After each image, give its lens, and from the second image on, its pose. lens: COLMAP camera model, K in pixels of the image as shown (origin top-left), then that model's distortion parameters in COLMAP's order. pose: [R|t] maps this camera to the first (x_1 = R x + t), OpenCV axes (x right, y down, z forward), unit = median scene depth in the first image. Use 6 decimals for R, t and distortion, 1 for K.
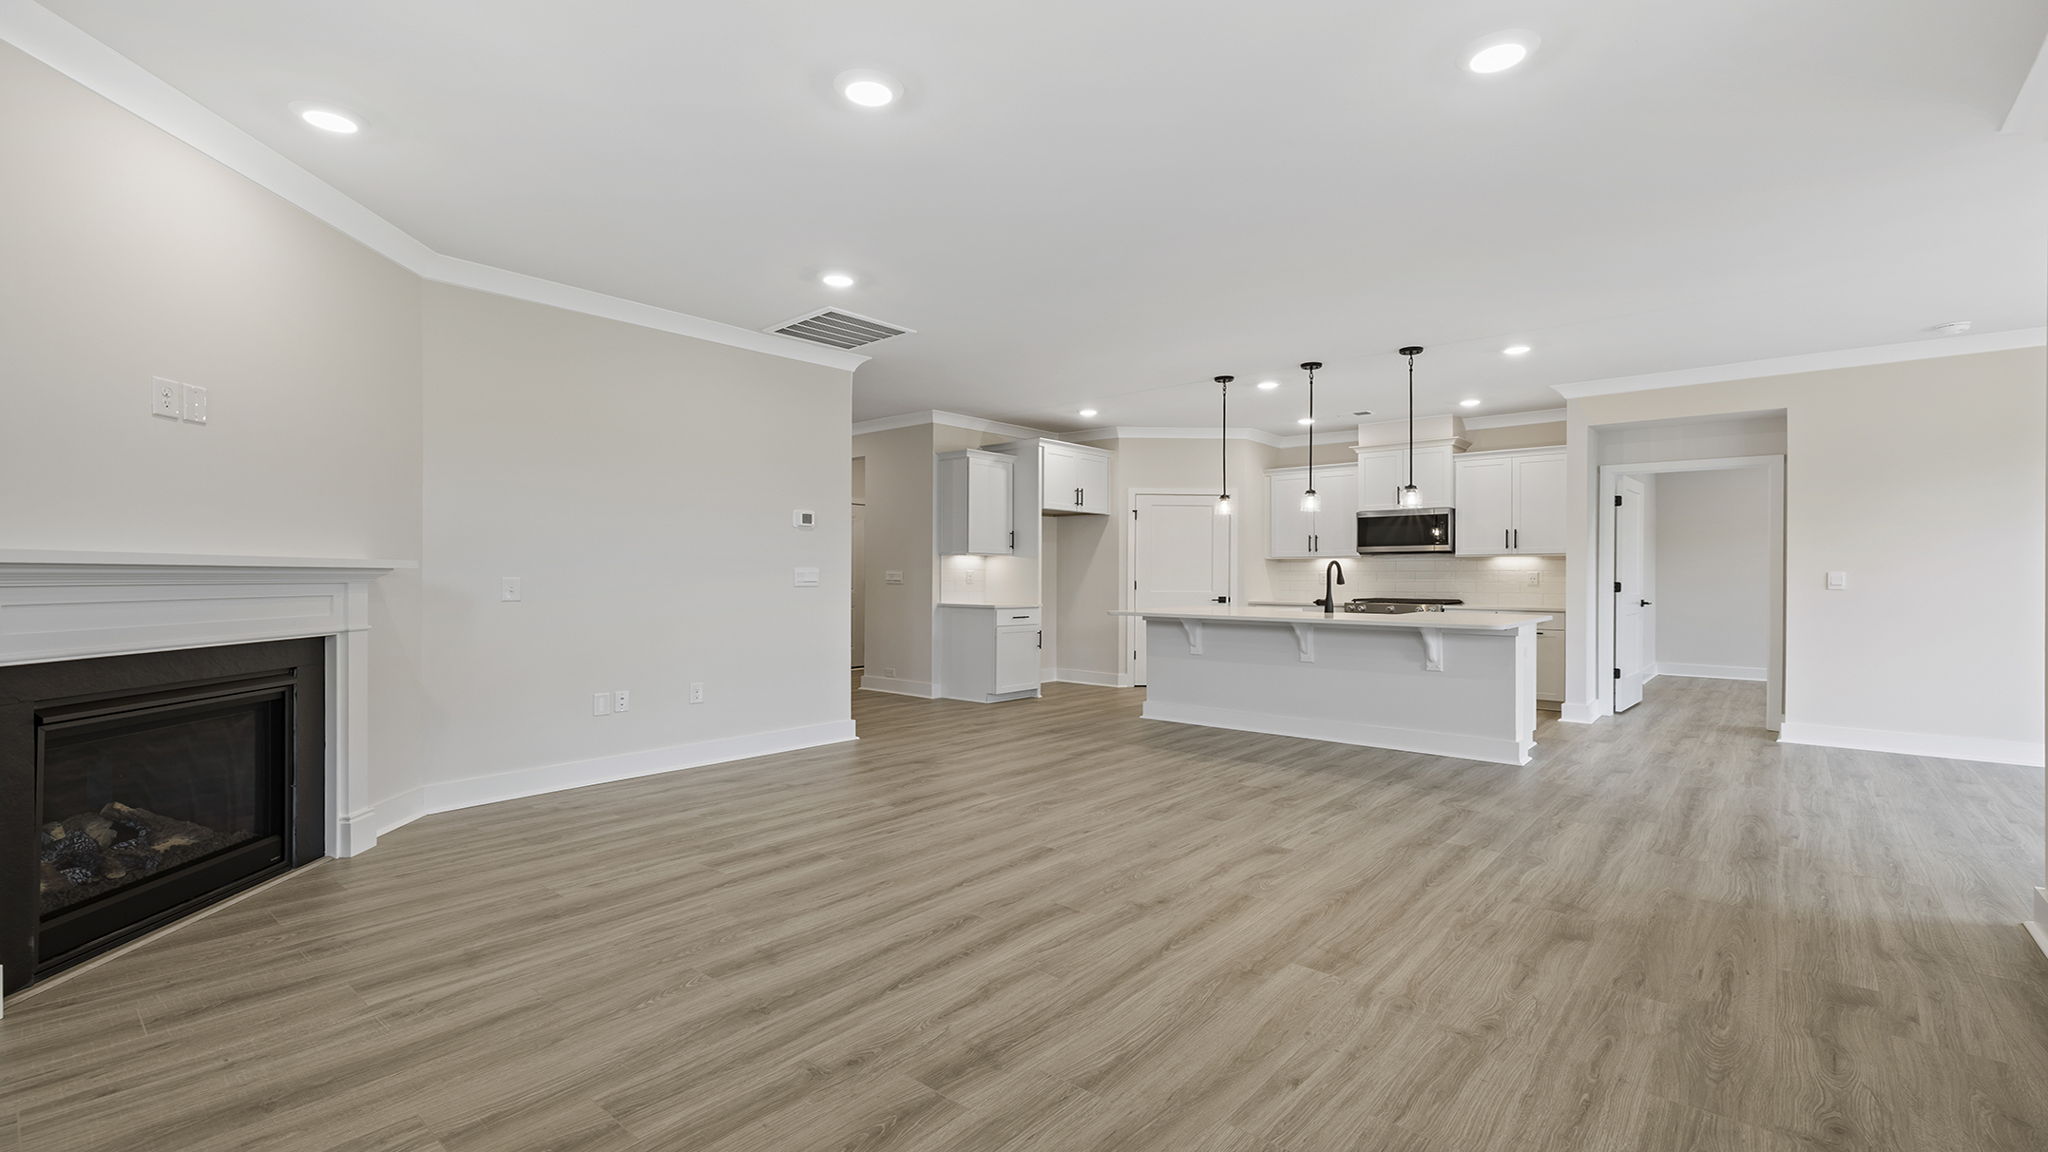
lens RADIAL K [[882.0, 0, 1030.7], [0, 882.0, 585.1], [0, 0, 1]] dist [0.004059, 0.000194]
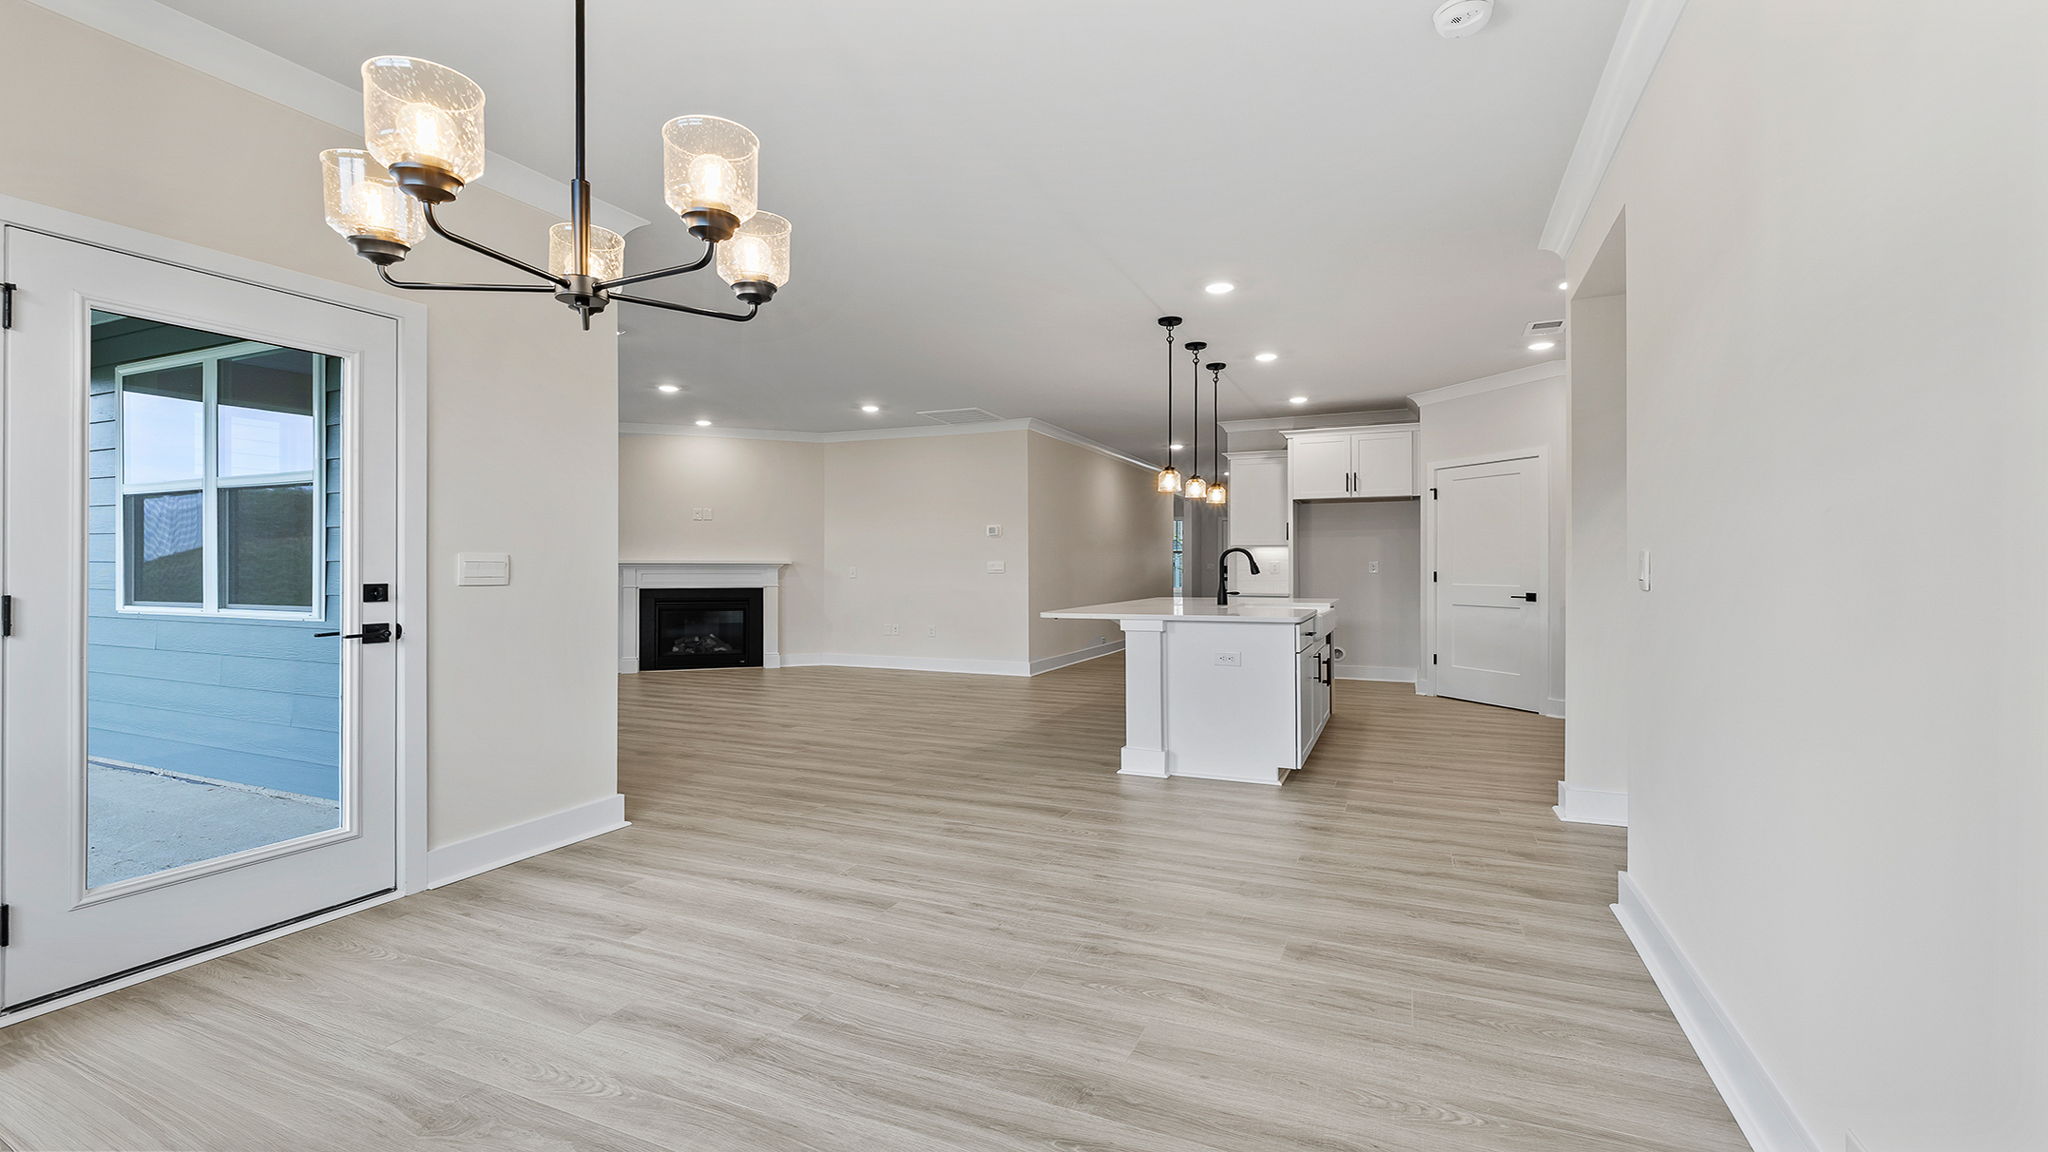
lens RADIAL K [[882.0, 0, 1023.0], [0, 882.0, 564.5], [0, 0, 1]] dist [0.004059, 0.000194]
pose [[0.282123, -0.005065, -0.959365, 2.402082], [-0.010135, 0.999915, -0.008259, -0.002384], [0.959325, 0.012053, 0.282048, 1.130392]]
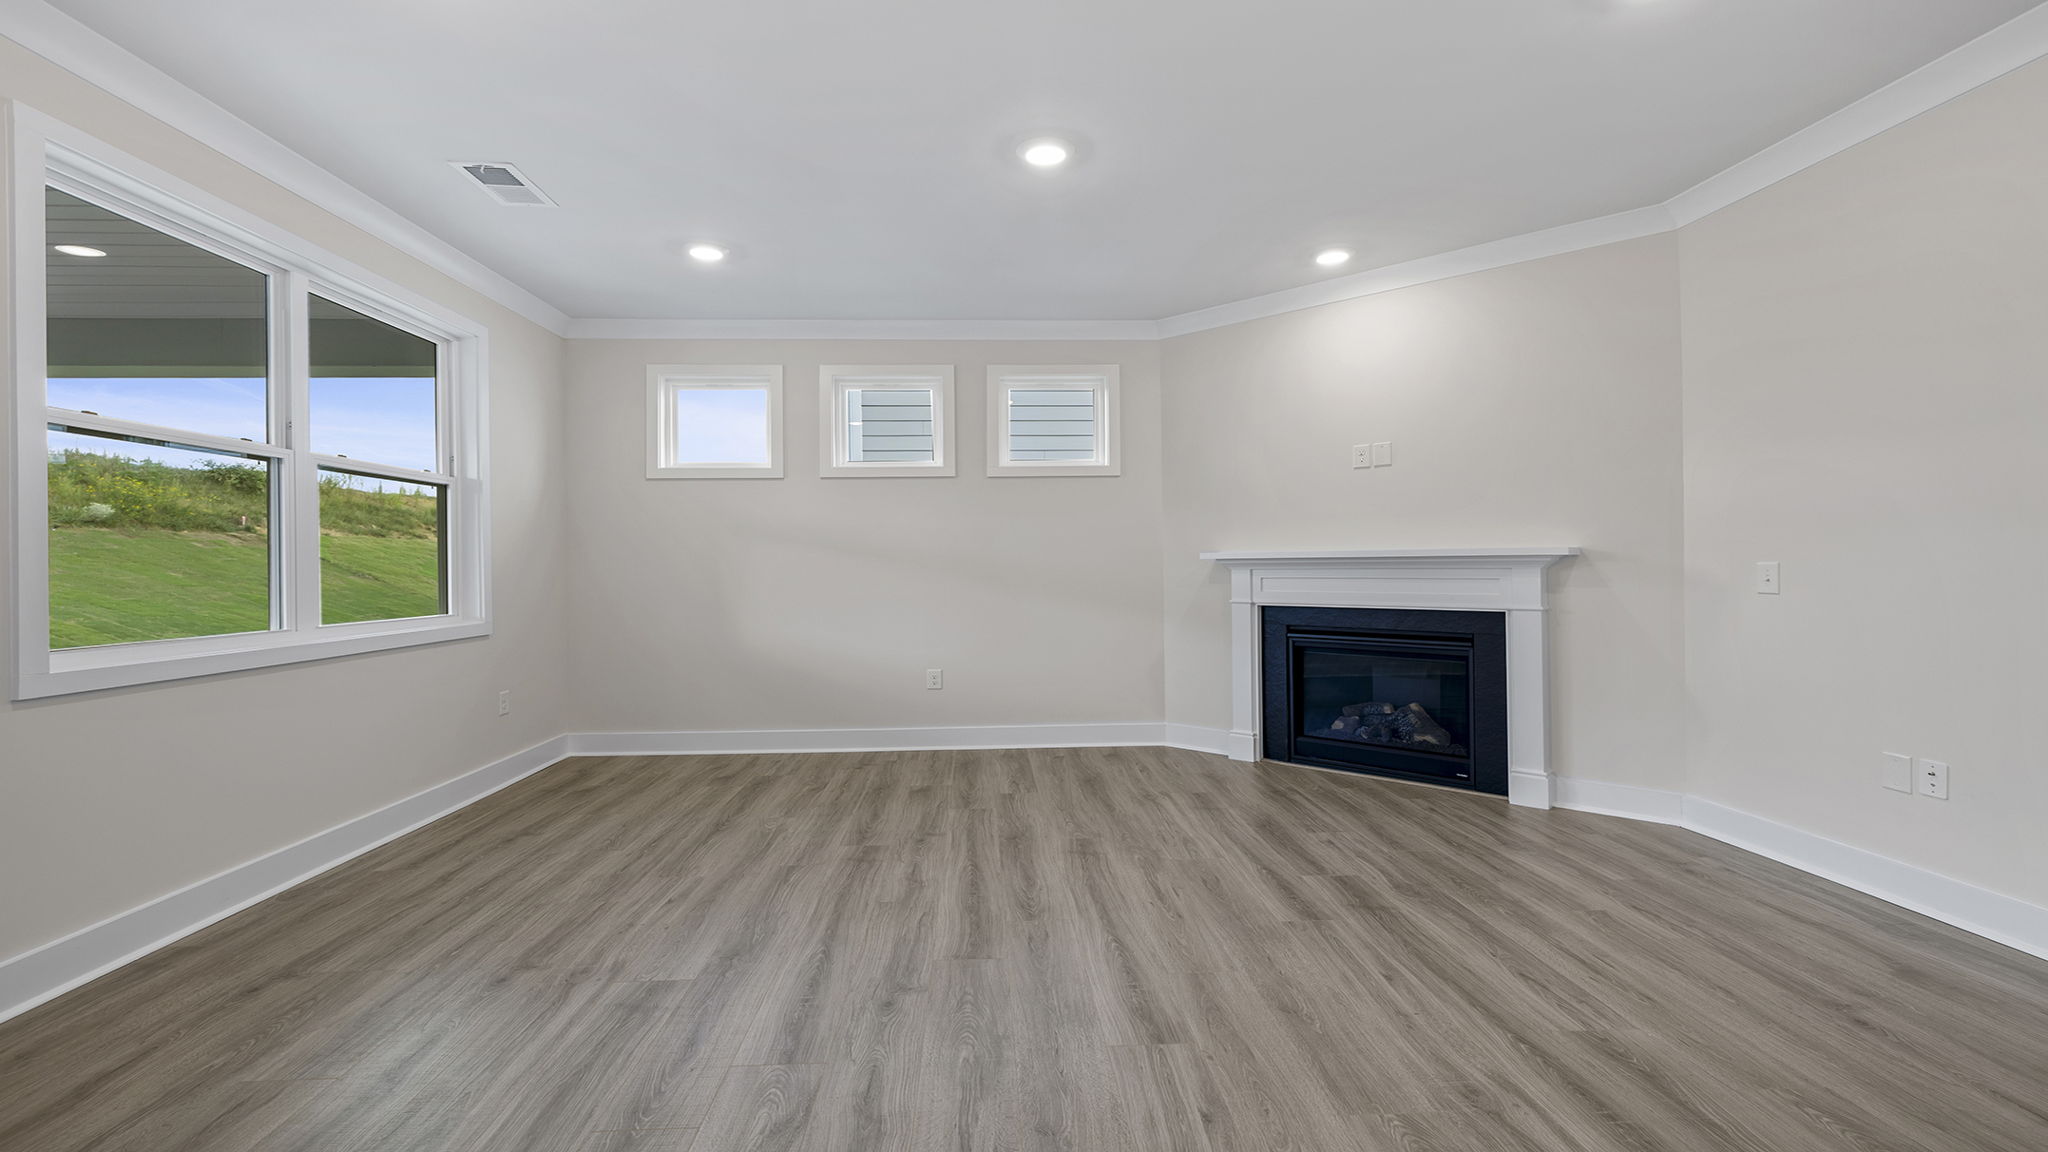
lens RADIAL K [[882.0, 0, 1016.6], [0, 882.0, 564.6], [0, 0, 1]] dist [0.004059, 0.000194]
pose [[-0.734852, 0.003515, -0.678218, 0.569882], [-0.000194, 0.999985, 0.005393, -0.015522], [0.678227, 0.004095, -0.734841, 1.613022]]
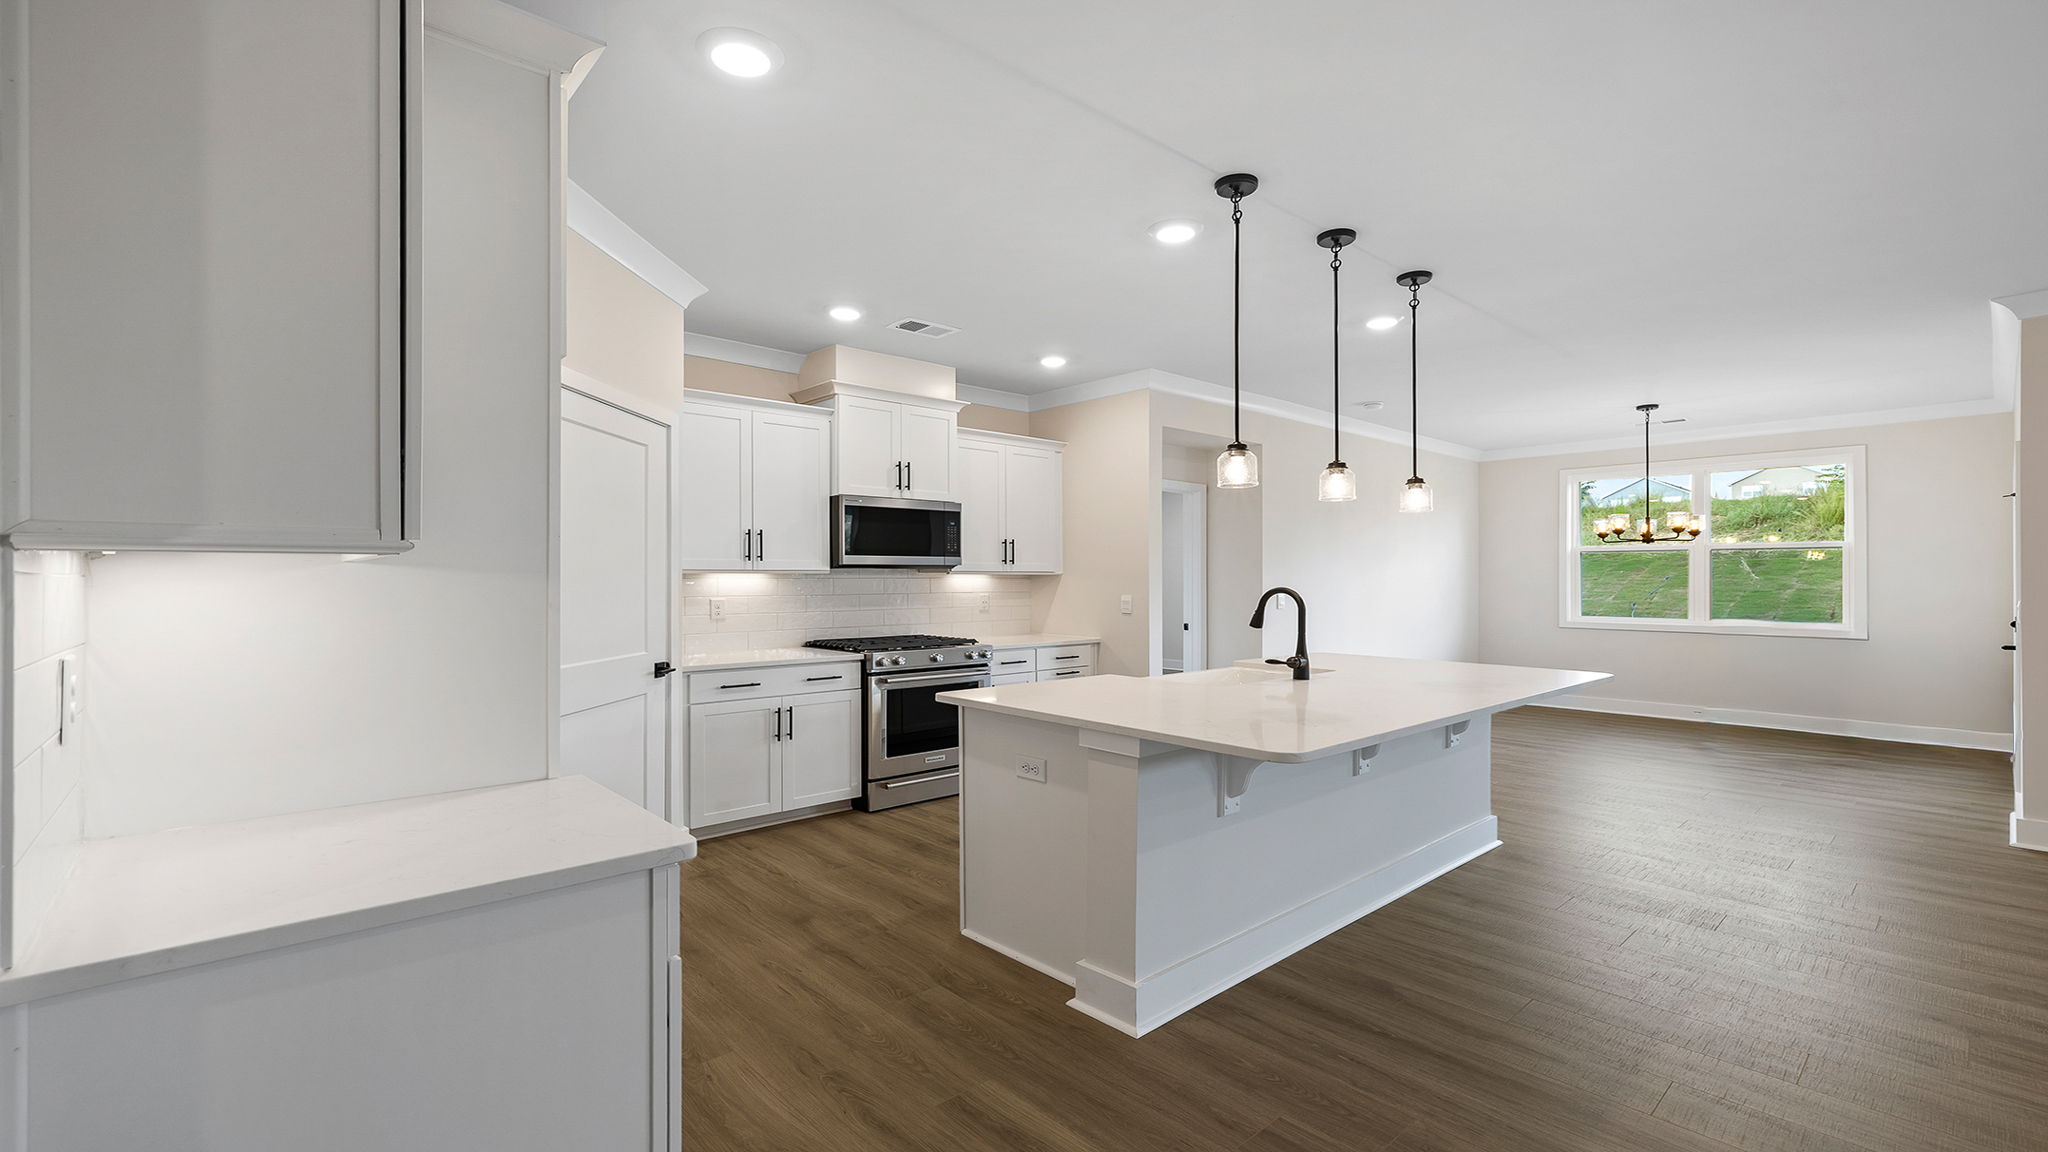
lens RADIAL K [[882.0, 0, 1023.3], [0, 882.0, 582.3], [0, 0, 1]] dist [0.004059, 0.000194]
pose [[0.131268, -0.002527, 0.991344, -0.525094], [0.010177, 0.999947, 0.001202, -0.071409], [-0.991295, 0.009931, 0.131287, 2.291660]]
